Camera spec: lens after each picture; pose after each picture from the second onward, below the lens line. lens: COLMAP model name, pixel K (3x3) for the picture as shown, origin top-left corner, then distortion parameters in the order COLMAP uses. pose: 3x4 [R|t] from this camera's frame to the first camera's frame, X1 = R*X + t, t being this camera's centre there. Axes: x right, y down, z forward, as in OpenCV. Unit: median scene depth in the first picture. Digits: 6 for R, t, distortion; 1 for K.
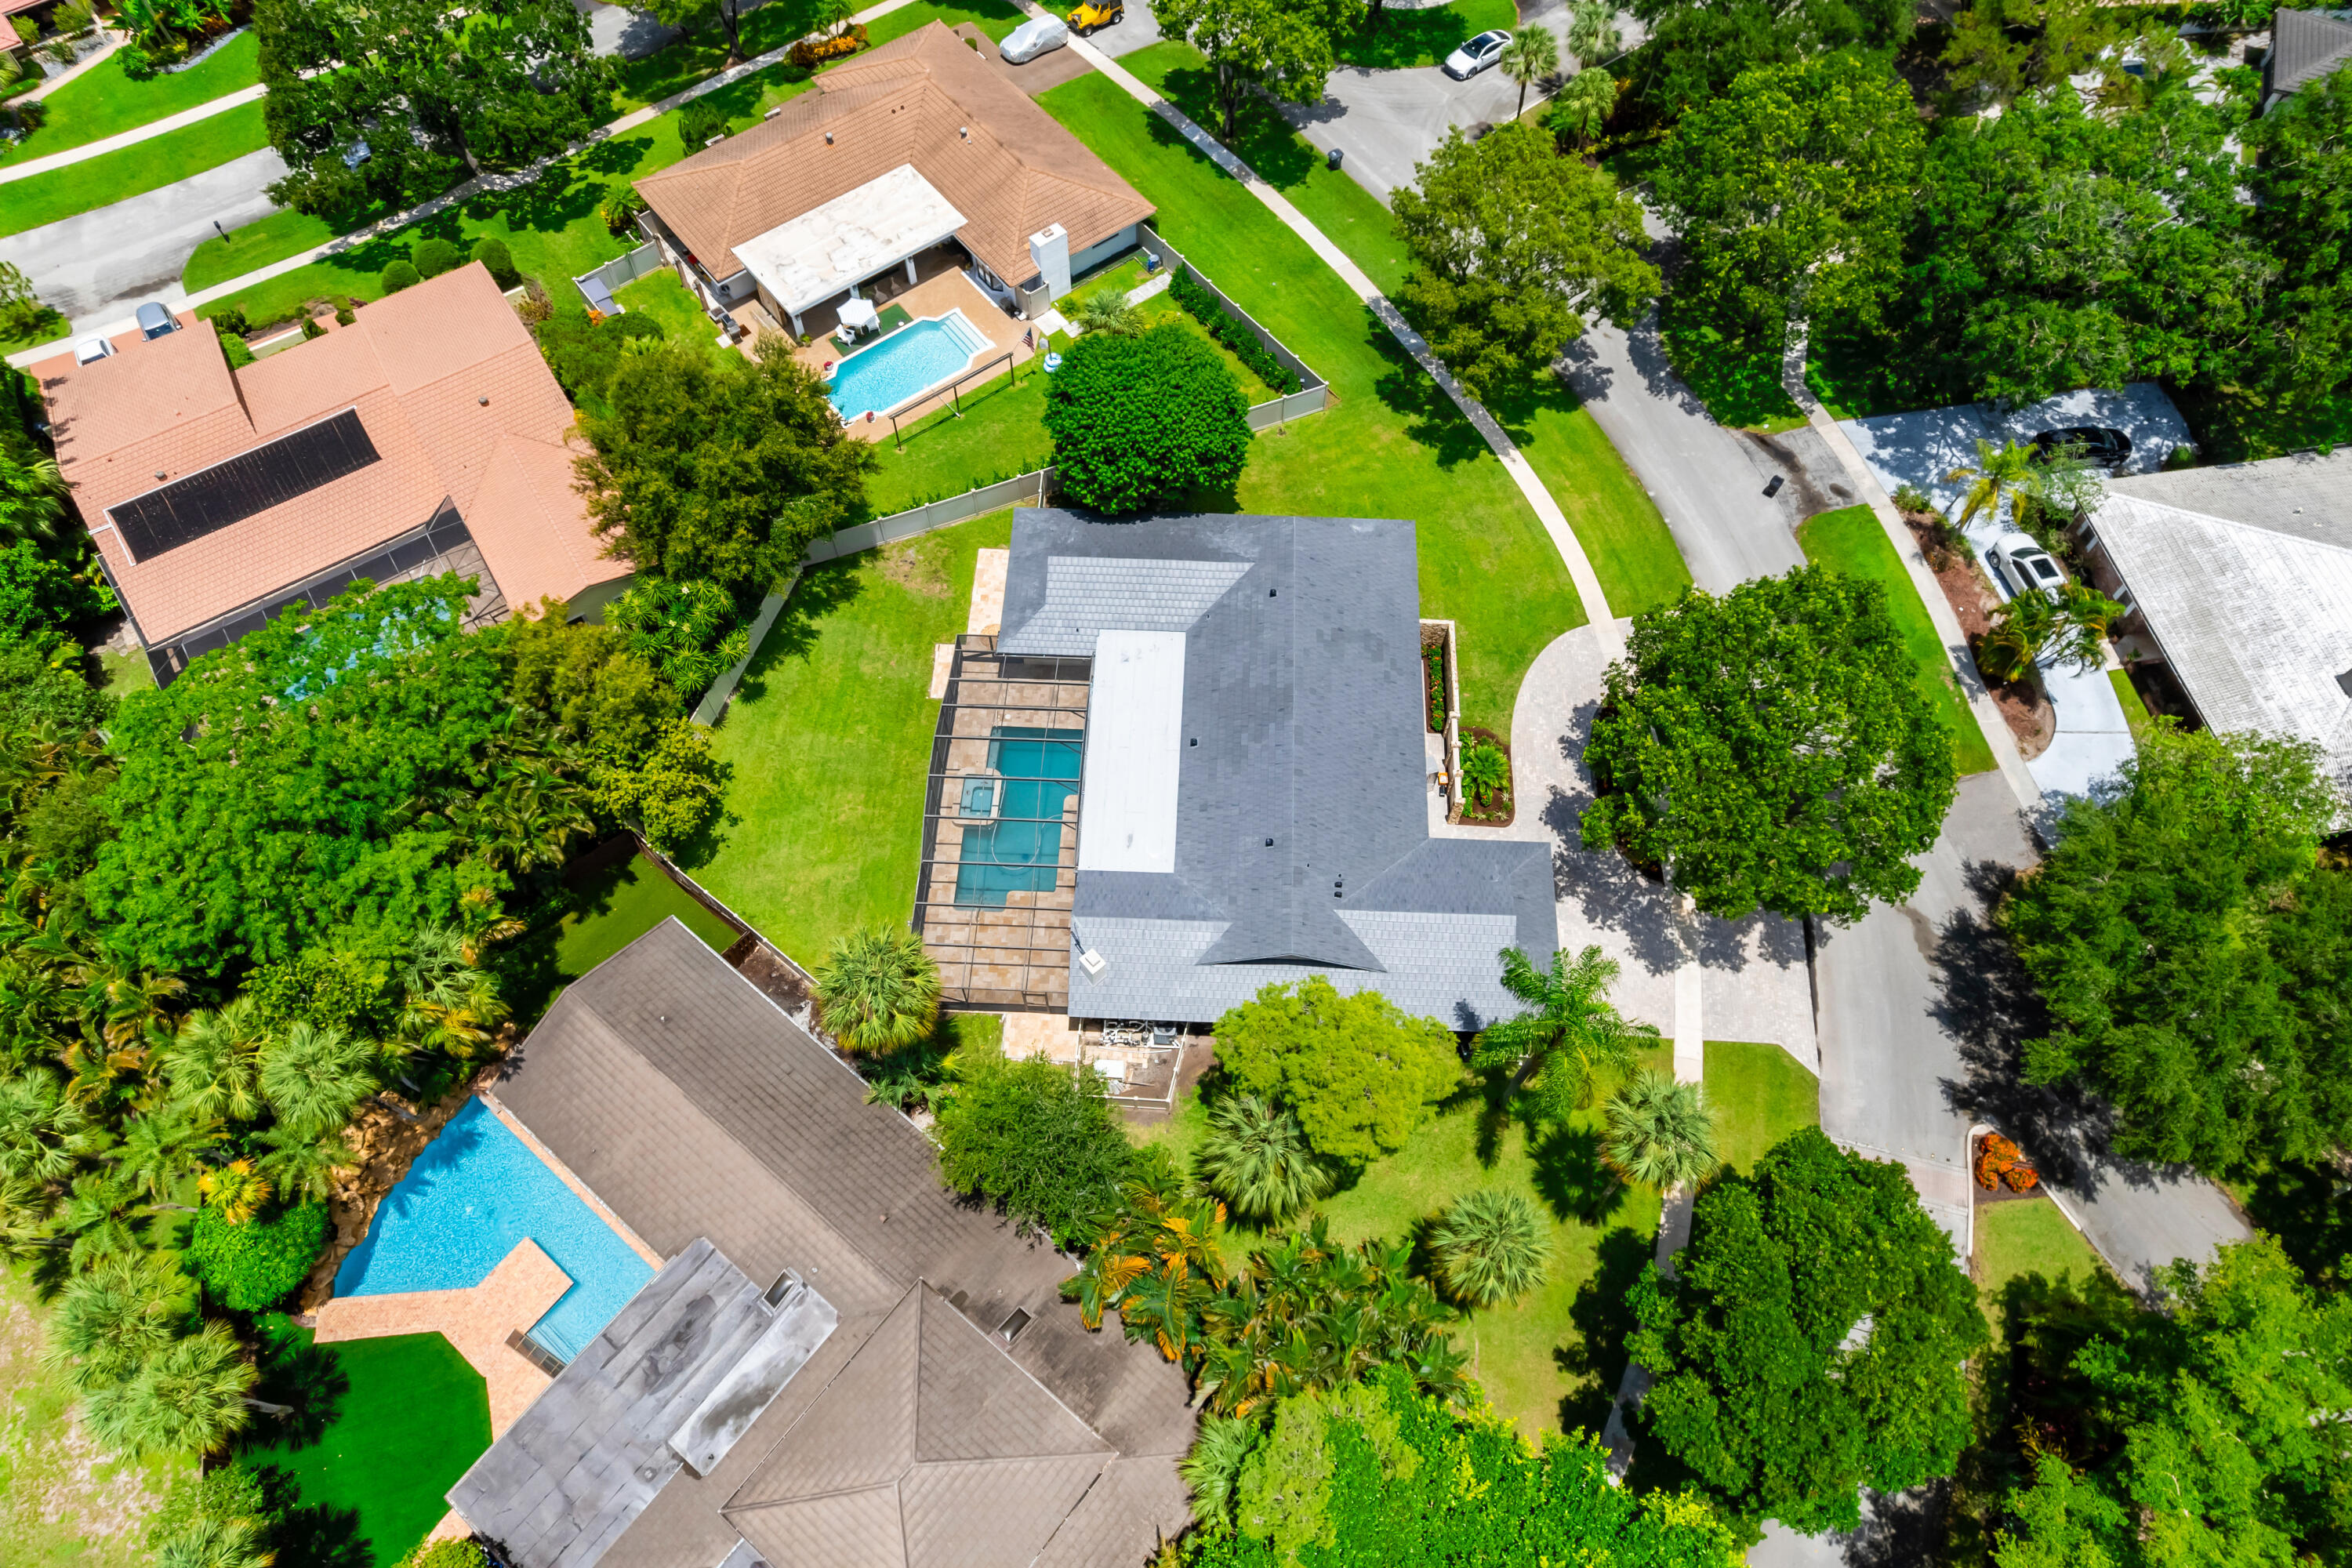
lens RADIAL K [[1515.1, 0, 1181.5], [0, 1515.1, 775.5], [0, 0, 1]] dist [-0.061262, 0.069490]
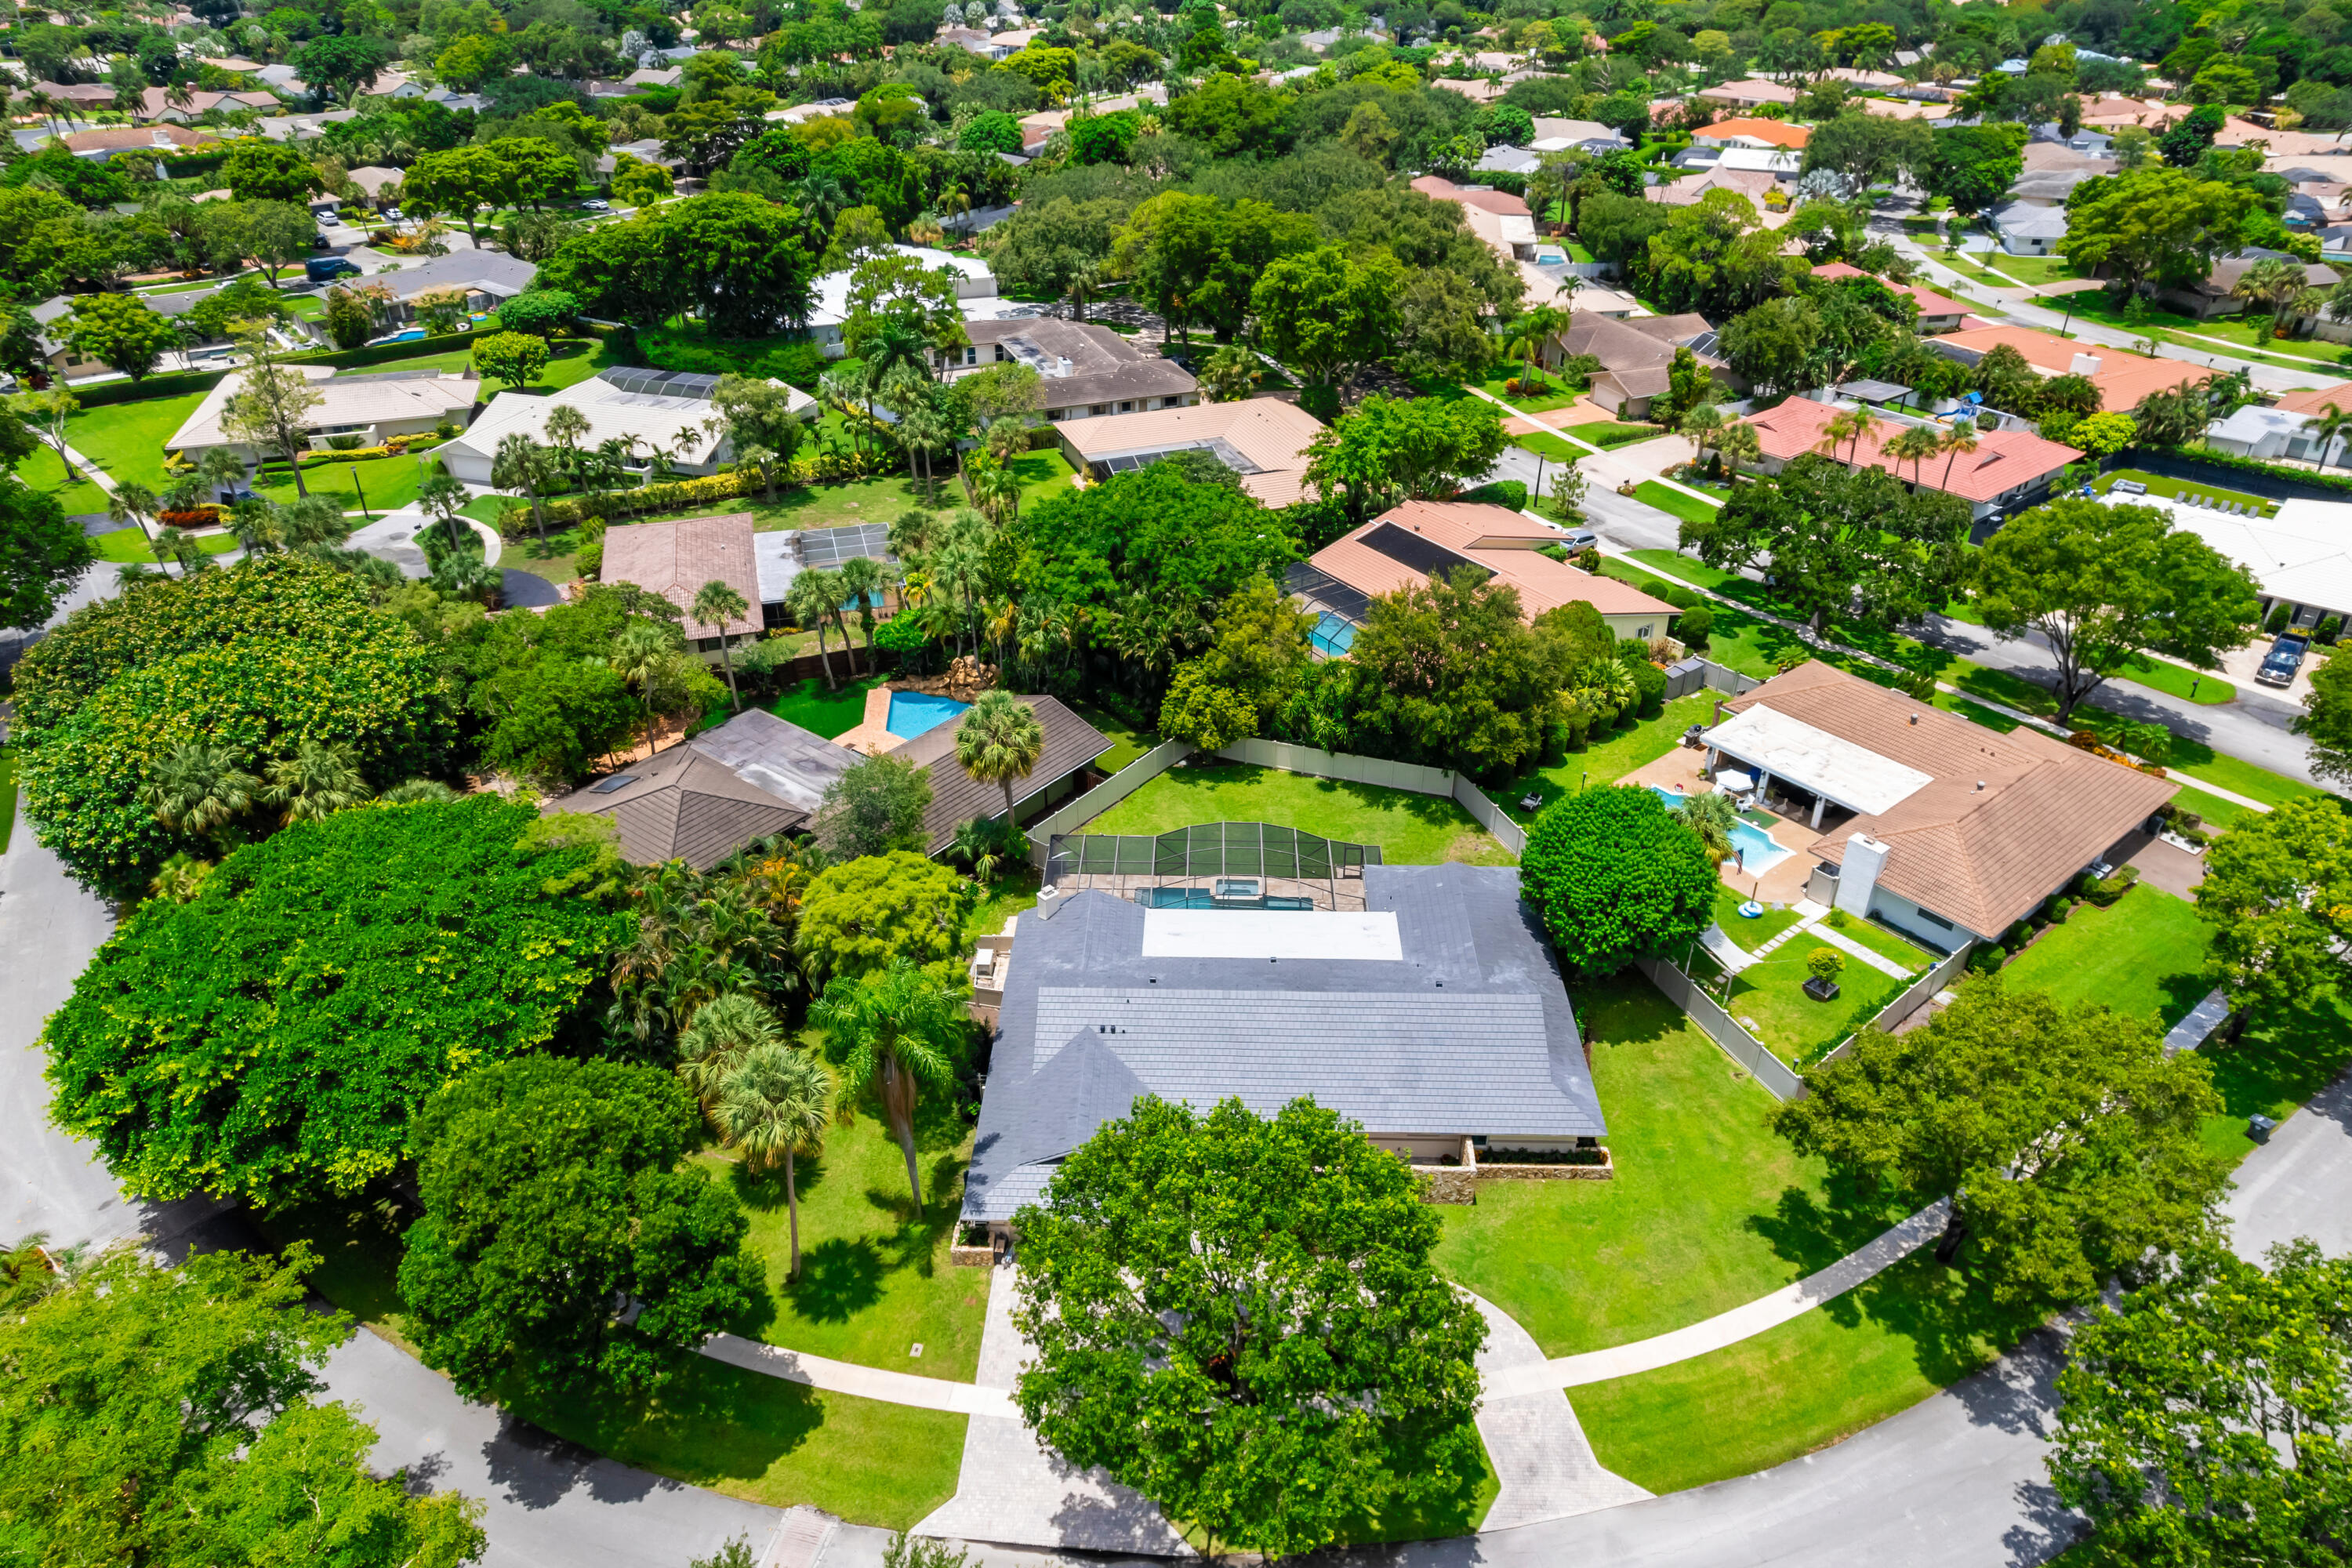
lens RADIAL K [[1515.1, 0, 1181.5], [0, 1515.1, 775.5], [0, 0, 1]] dist [-0.061262, 0.069490]
pose [[0.015387, 0.518094, -0.855185, 0.768219], [-0.867523, 0.432181, 0.246218, -0.257644], [0.497159, 0.738105, 0.456108, 0.346642]]
